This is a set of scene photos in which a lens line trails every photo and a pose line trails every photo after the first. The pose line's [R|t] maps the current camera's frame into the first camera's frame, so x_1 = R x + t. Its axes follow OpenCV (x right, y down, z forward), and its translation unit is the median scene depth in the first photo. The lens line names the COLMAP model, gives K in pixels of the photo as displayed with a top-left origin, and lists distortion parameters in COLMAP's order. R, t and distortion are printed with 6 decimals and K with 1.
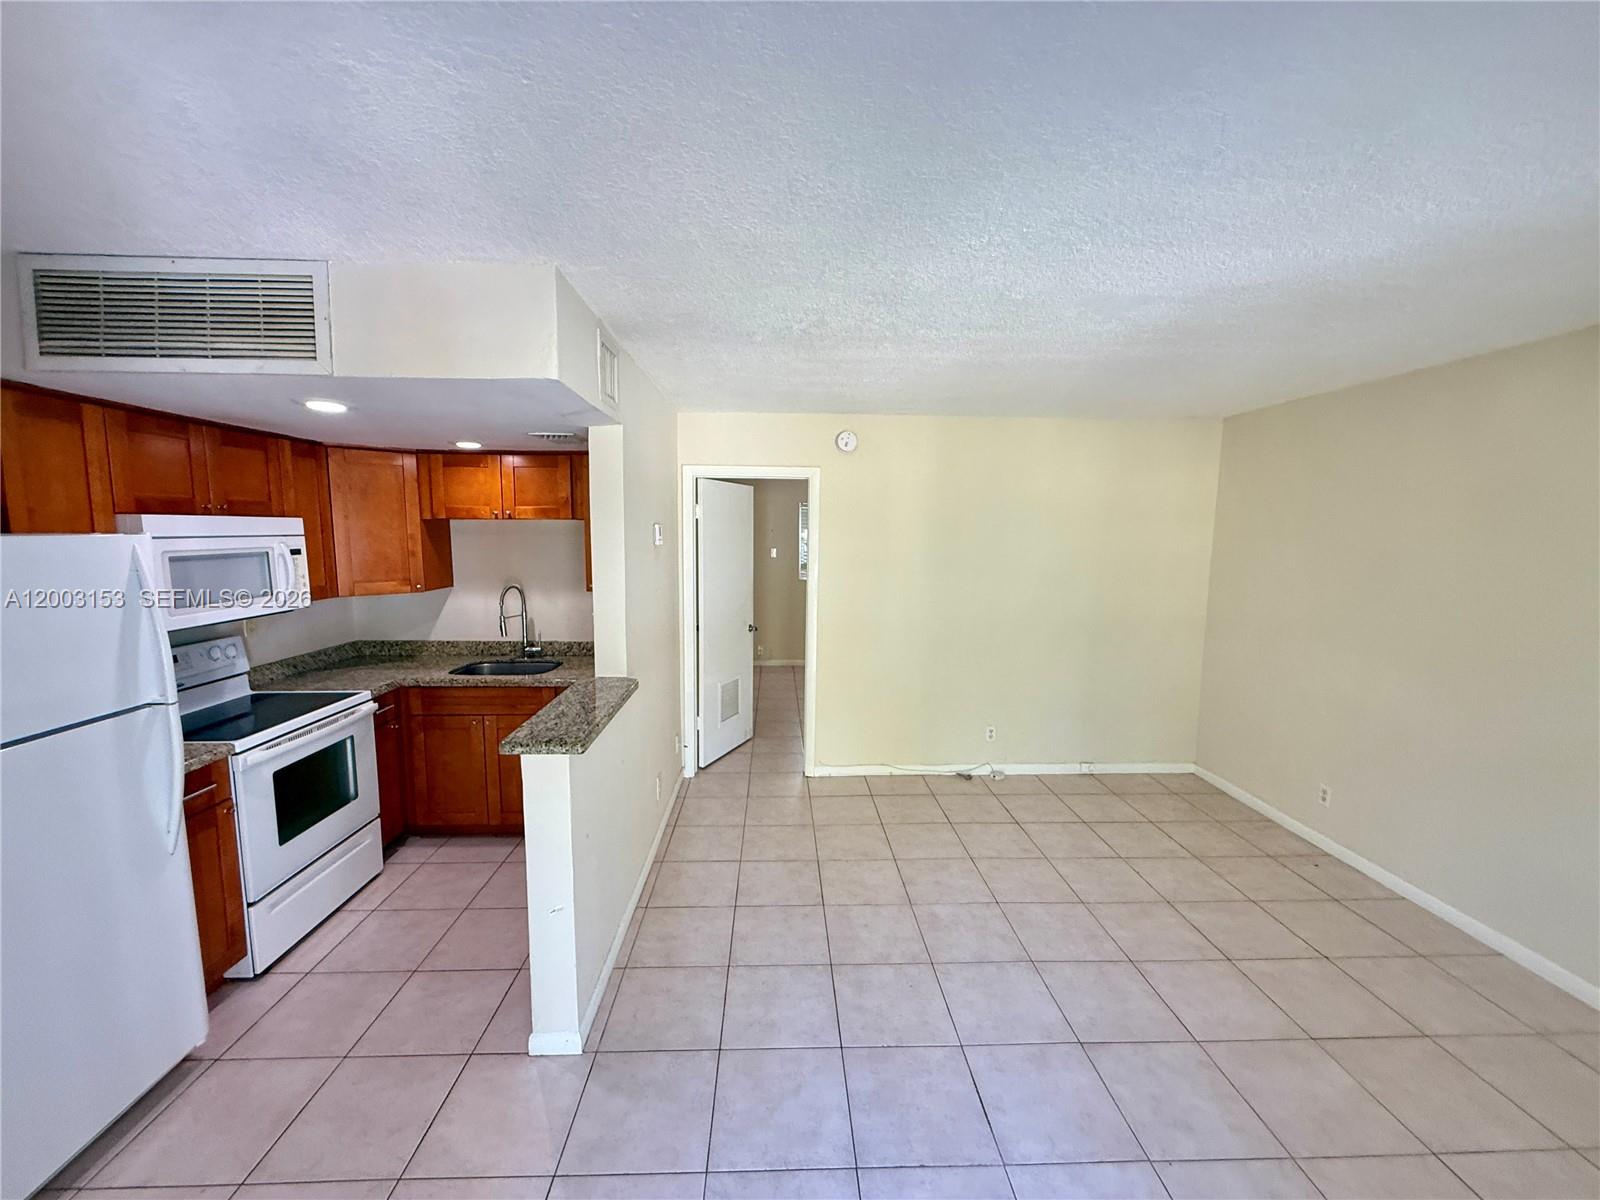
lens RADIAL K [[637.1, 0, 795.0], [0, 637.1, 601.6], [0, 0, 1]] dist [0.000587, 0.000103]
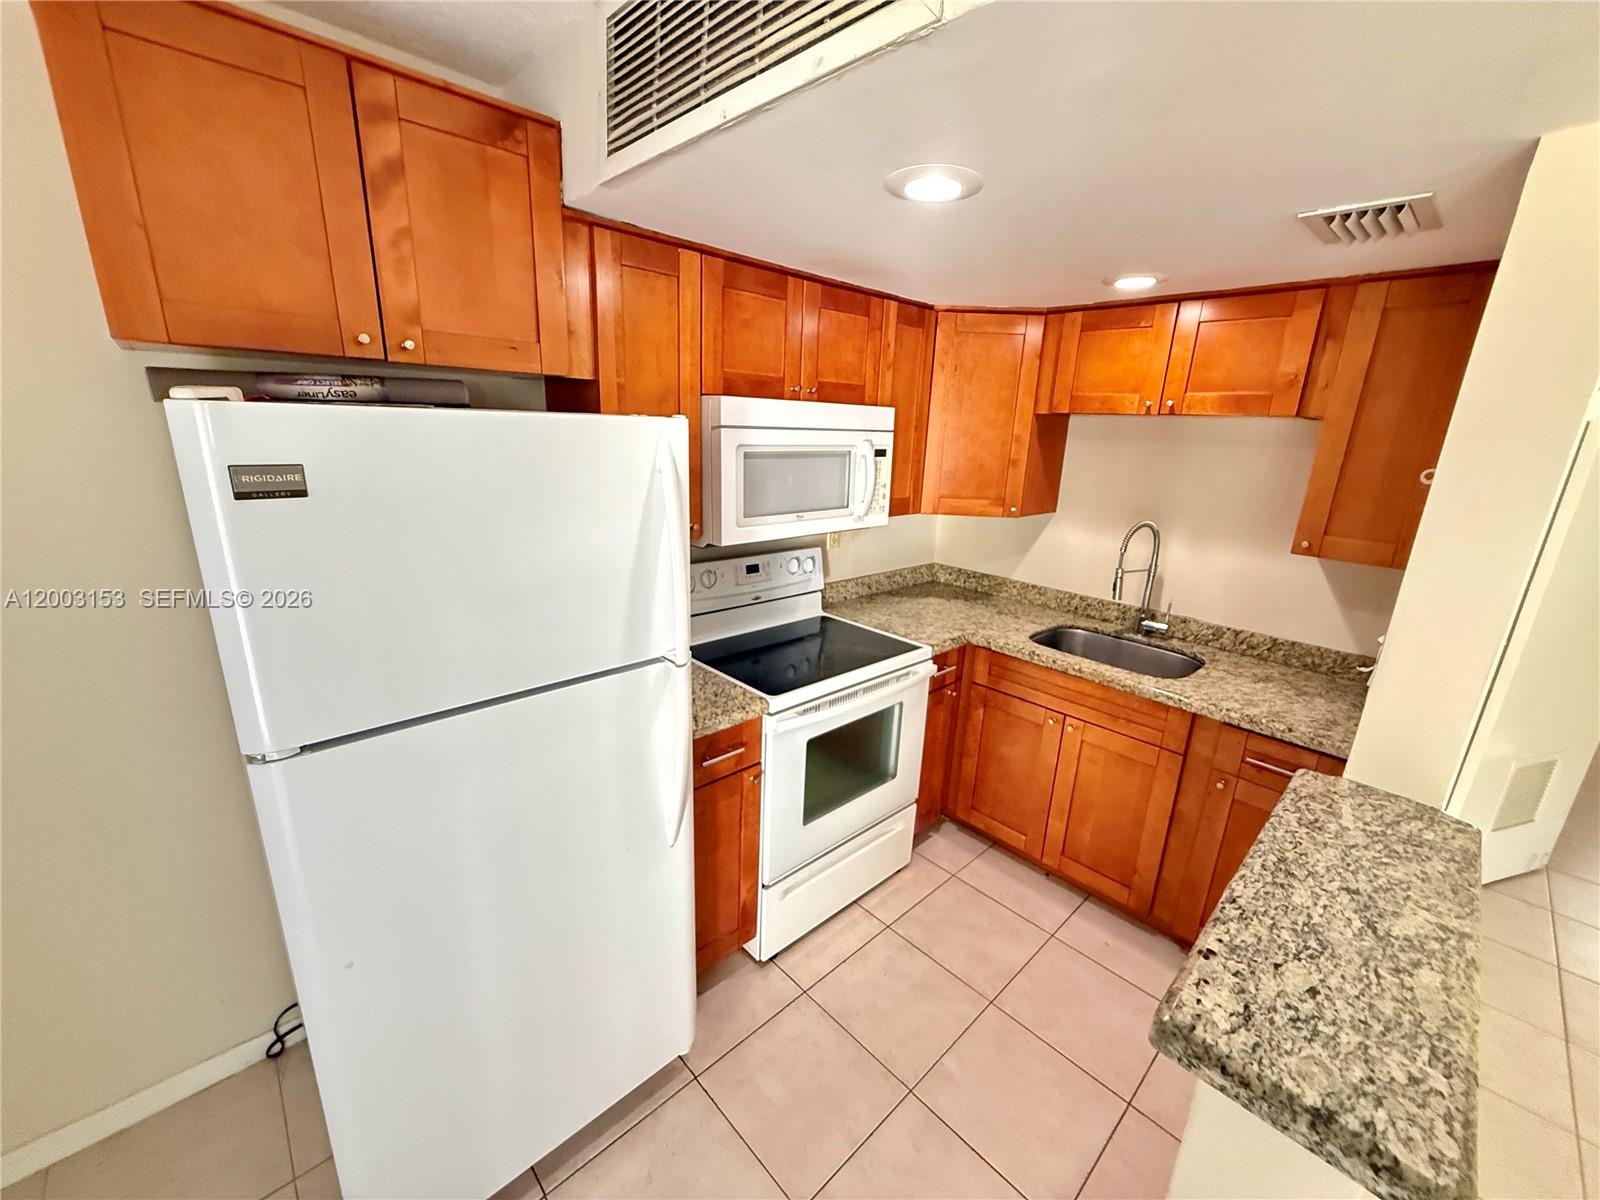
lens RADIAL K [[637.1, 0, 796.0], [0, 637.1, 607.1], [0, 0, 1]] dist [0.000587, 0.000103]
pose [[0.659842, 0.225982, -0.716617, -0.232463], [-0.117347, 0.972993, 0.198780, -0.034267], [0.742185, -0.047071, 0.668540, 0.362827]]
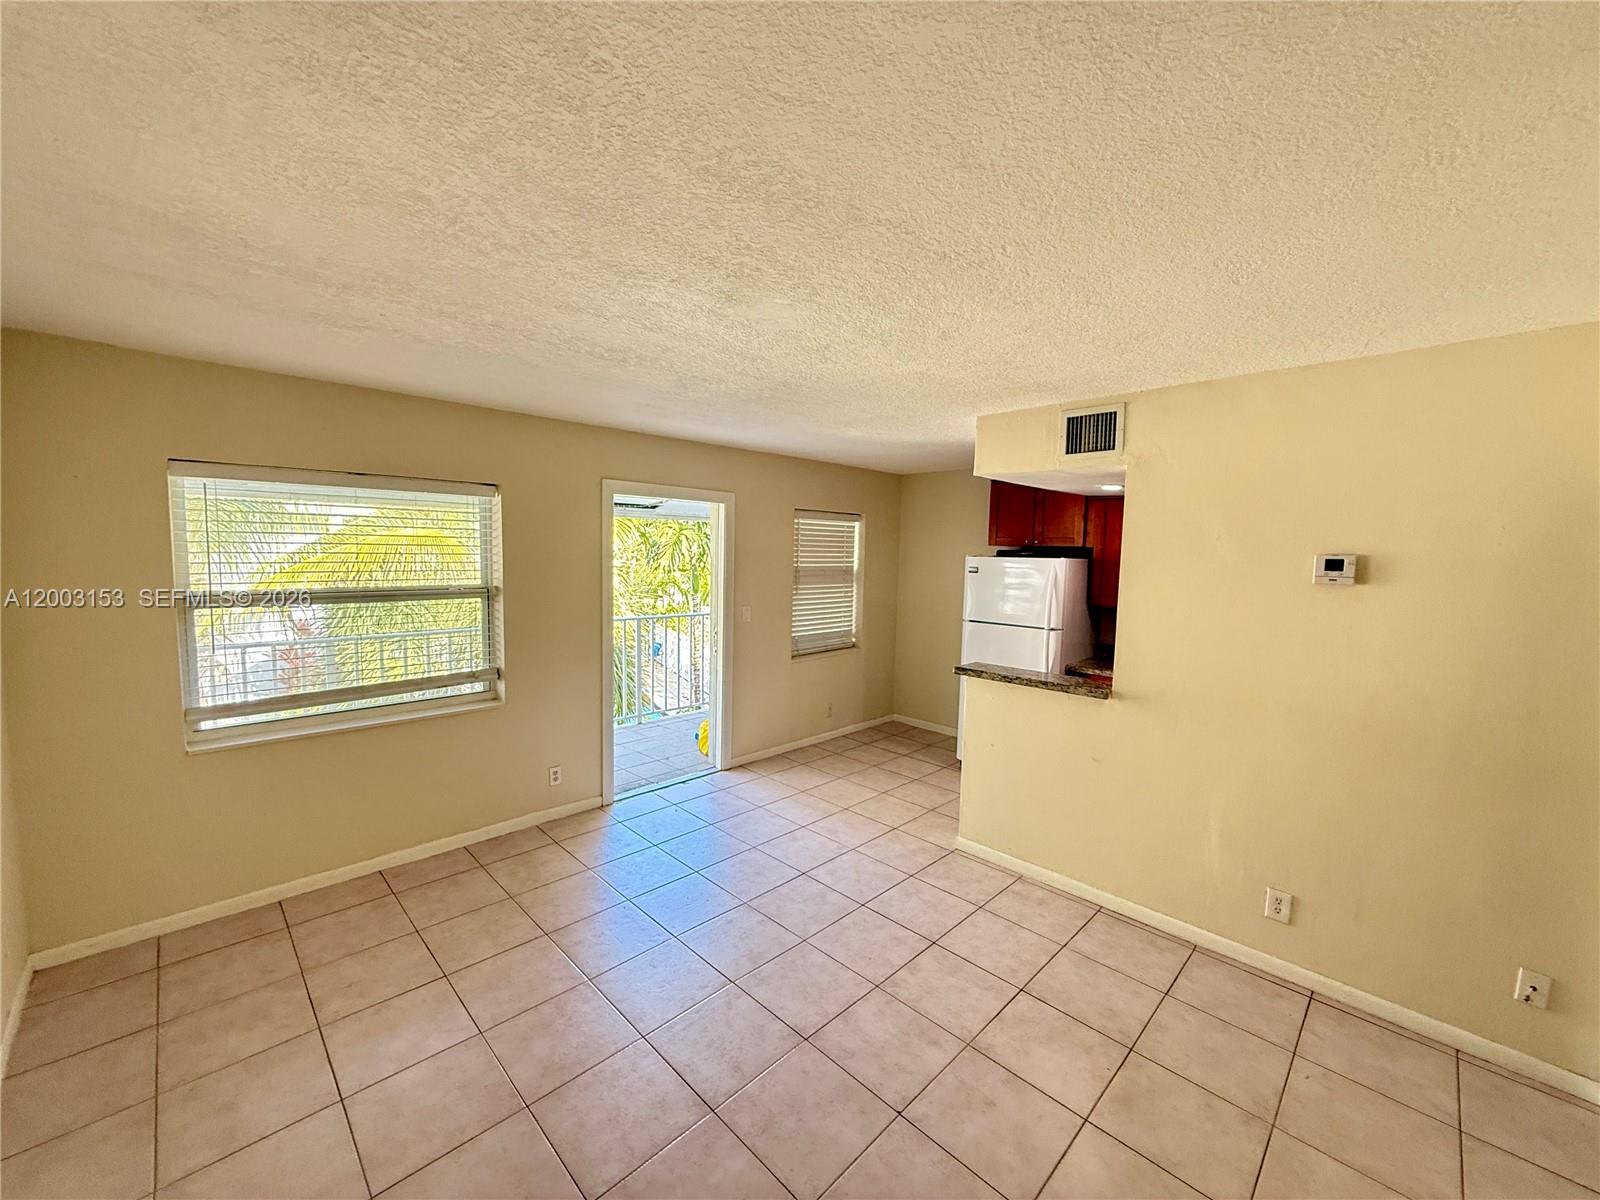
lens RADIAL K [[637.1, 0, 800.2], [0, 637.1, 603.1], [0, 0, 1]] dist [0.000587, 0.000103]
pose [[-0.729806, 0.036392, -0.682685, 0.750176], [-0.102467, 0.981479, 0.161859, -0.130369], [0.675931, 0.188079, -0.712561, 1.183573]]
